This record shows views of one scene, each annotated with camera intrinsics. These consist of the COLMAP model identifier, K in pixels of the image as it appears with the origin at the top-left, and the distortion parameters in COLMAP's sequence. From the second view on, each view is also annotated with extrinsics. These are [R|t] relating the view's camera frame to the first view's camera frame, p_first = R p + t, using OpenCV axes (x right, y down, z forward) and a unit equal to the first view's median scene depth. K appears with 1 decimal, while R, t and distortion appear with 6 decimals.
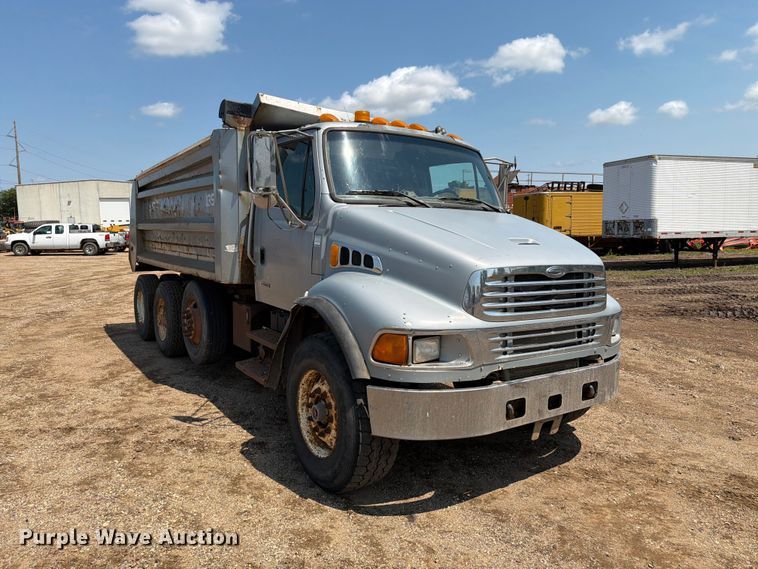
lens RADIAL K [[535.3, 0, 380.5], [0, 535.3, 288.8], [0, 0, 1]] dist [0.041359, -0.057743]
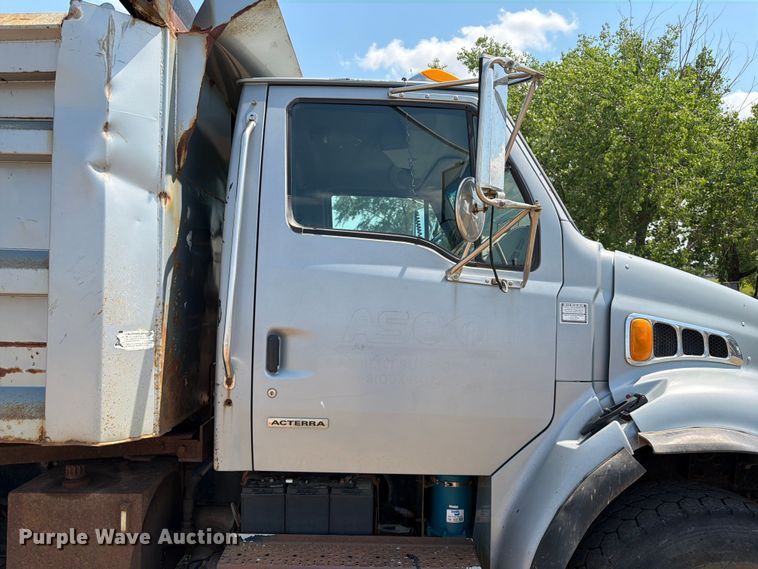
lens RADIAL K [[535.3, 0, 379.5], [0, 535.3, 280.3], [0, 0, 1]] dist [0.041359, -0.057743]
pose [[0.554665, 0.018669, 0.831864, -0.664106], [0.081999, 0.993655, -0.076974, -0.099502], [-0.828024, 0.110907, 0.549615, 0.904024]]
